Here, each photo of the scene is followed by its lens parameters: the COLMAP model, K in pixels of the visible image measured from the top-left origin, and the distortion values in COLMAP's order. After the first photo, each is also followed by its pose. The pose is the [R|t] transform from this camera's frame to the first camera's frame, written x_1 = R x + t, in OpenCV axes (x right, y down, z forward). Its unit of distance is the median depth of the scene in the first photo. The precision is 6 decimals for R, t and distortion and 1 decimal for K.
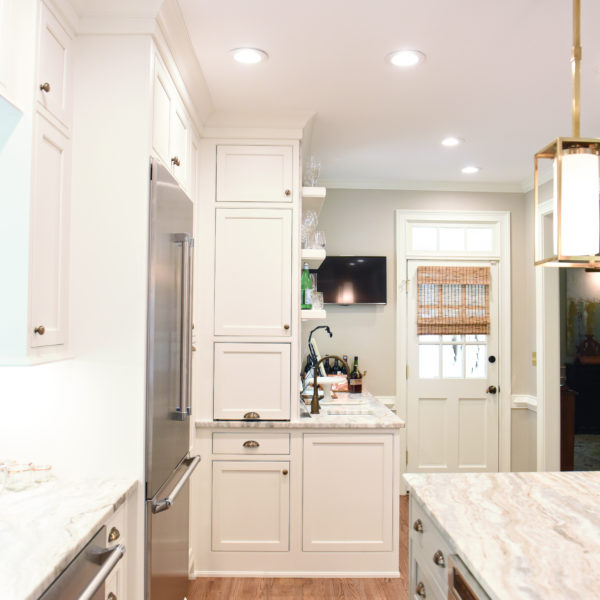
lens RADIAL K [[615.8, 0, 300.0], [0, 615.8, 300.0], [0, 0, 1]] dist [-0.043296, -0.019560]
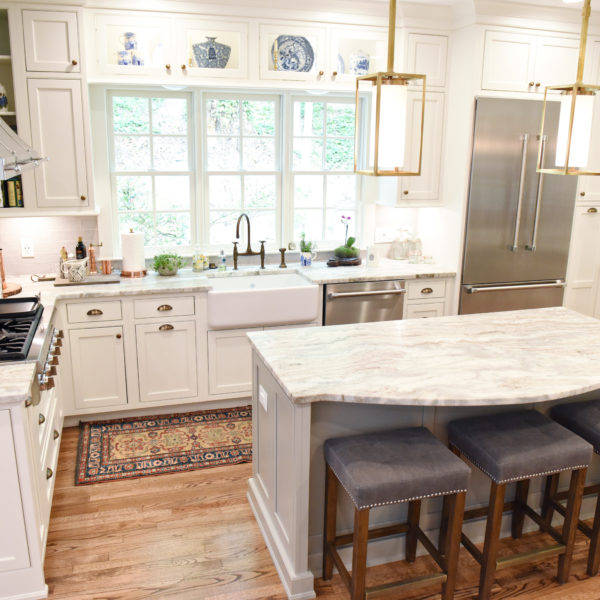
lens RADIAL K [[615.8, 0, 300.0], [0, 615.8, 300.0], [0, 0, 1]] dist [-0.043296, -0.019560]
pose [[0.275290, 0.239011, -0.931176, 0.619286], [0.022888, 0.966698, 0.254895, -0.056734], [0.961089, -0.091483, 0.260651, 0.000440]]
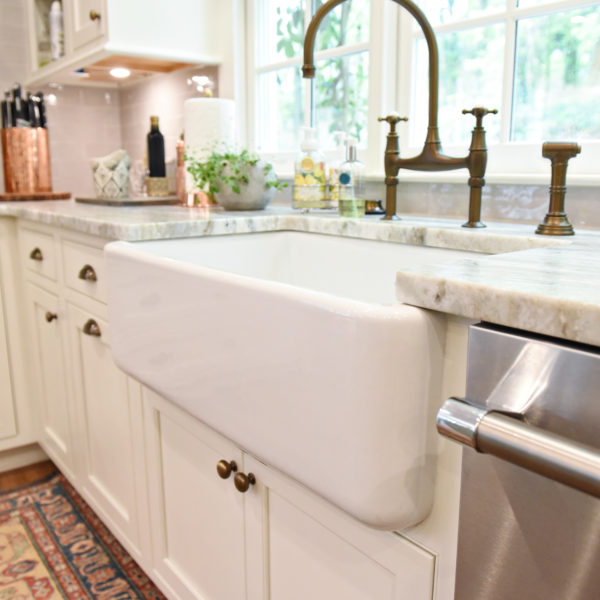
lens RADIAL K [[605.2, 0, 300.0], [0, 605.2, 300.0], [0, 0, 1]] dist [-0.046987, -0.005992]
pose [[-0.801230, 0.119504, -0.586302, -0.028930], [0.017728, 0.984164, 0.176372, 0.103566], [0.598094, 0.130921, -0.790660, 0.302536]]
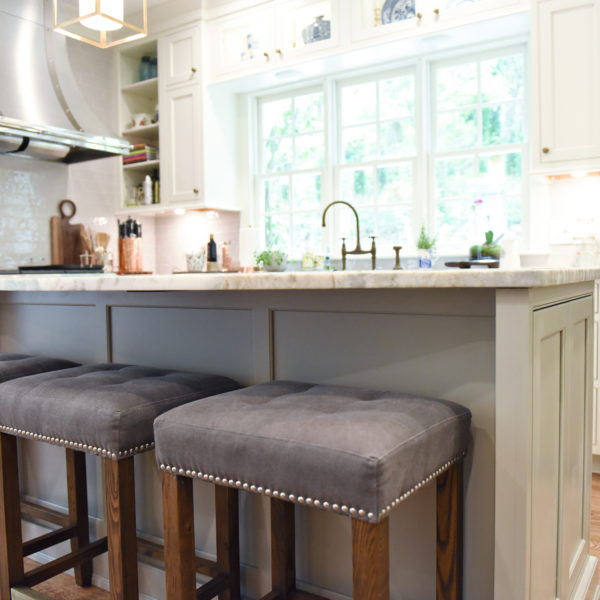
lens RADIAL K [[611.3, 0, 310.9], [0, 611.3, 300.4], [0, 0, 1]] dist [-0.054888, -0.011411]
pose [[-0.559316, 0.042127, -0.827884, 0.406426], [0.041975, 0.998866, 0.022470, 0.130599], [0.827891, -0.022183, -0.560450, 0.497191]]
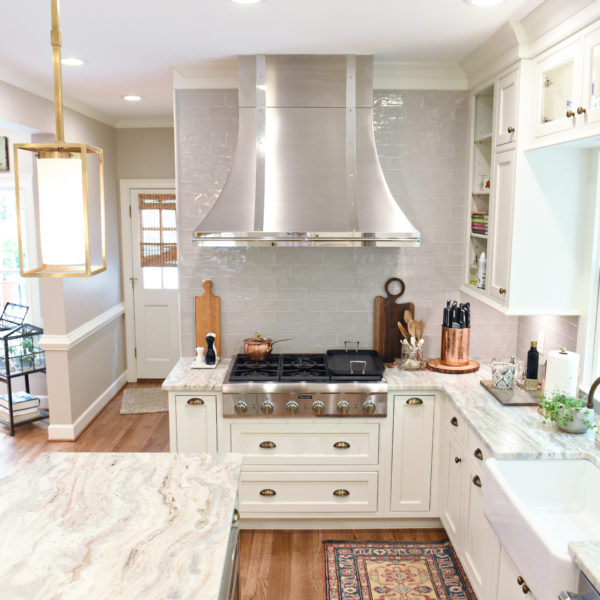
lens RADIAL K [[623.1, 0, 300.0], [0, 623.1, 300.0], [0, 0, 1]] dist [-0.039364, -0.034273]
pose [[-0.999878, -0.010260, 0.011763, 0.038048], [-0.008769, 0.992673, 0.120517, -0.056716], [-0.012913, 0.120399, -0.992642, 0.550257]]
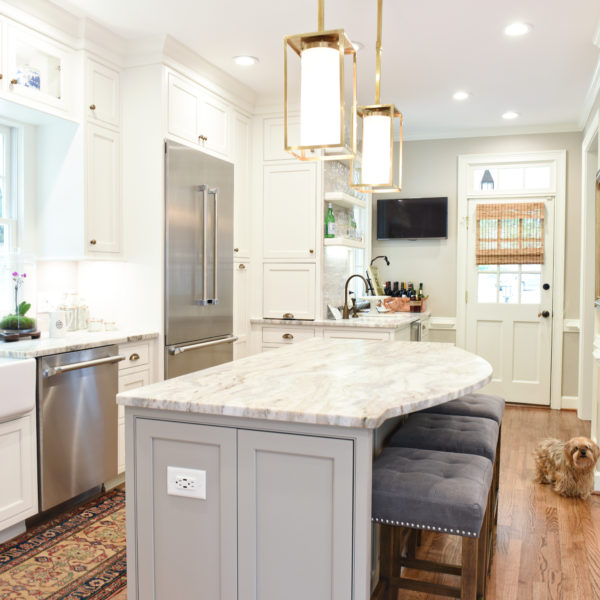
lens RADIAL K [[615.8, 0, 300.0], [0, 615.8, 300.0], [0, 0, 1]] dist [-0.043296, -0.019560]
pose [[0.928594, 0.014251, -0.370824, 0.313115], [0.012744, 0.997448, 0.070246, 0.038010], [0.370879, -0.069955, 0.926043, -0.183434]]
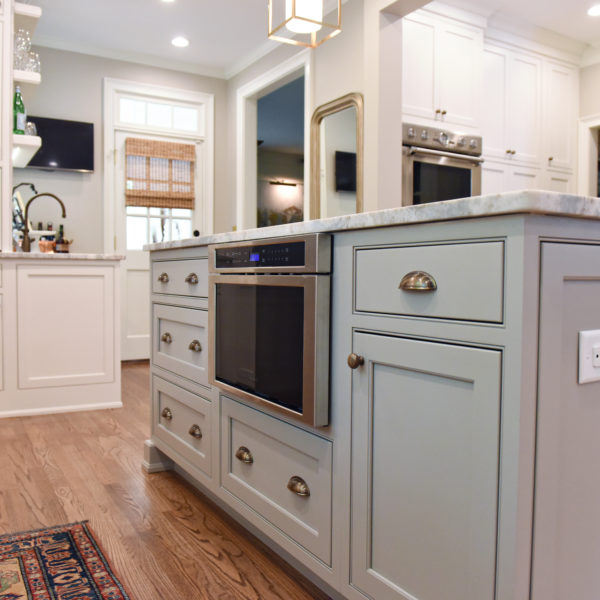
lens RADIAL K [[608.7, 0, 300.0], [0, 608.7, 300.0], [0, 0, 1]] dist [-0.040598, -0.016083]
pose [[0.873142, -0.018663, 0.487108, -0.045986], [-0.018813, 0.997232, 0.071929, 0.134230], [-0.487102, -0.071969, 0.870375, -0.014293]]
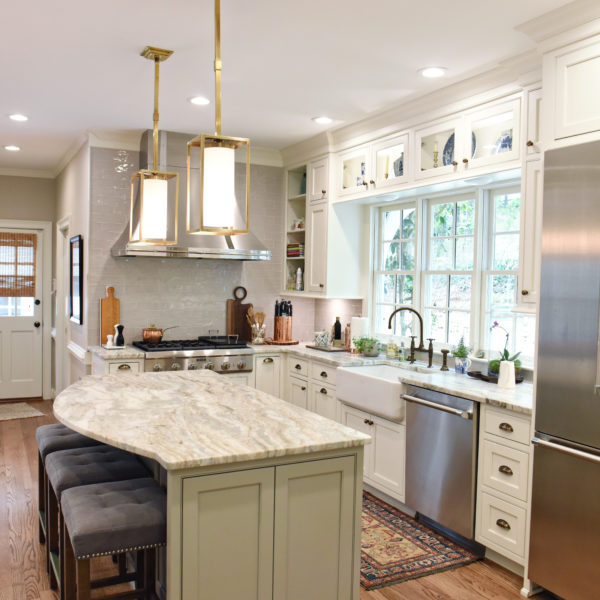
lens RADIAL K [[615.8, 0, 300.0], [0, 615.8, 300.0], [0, 0, 1]] dist [-0.043296, -0.019560]
pose [[-0.895635, -0.009341, -0.444692, 0.322775], [-0.010504, 0.999945, 0.000152, 0.028423], [0.444666, 0.004808, -0.895684, 0.828652]]
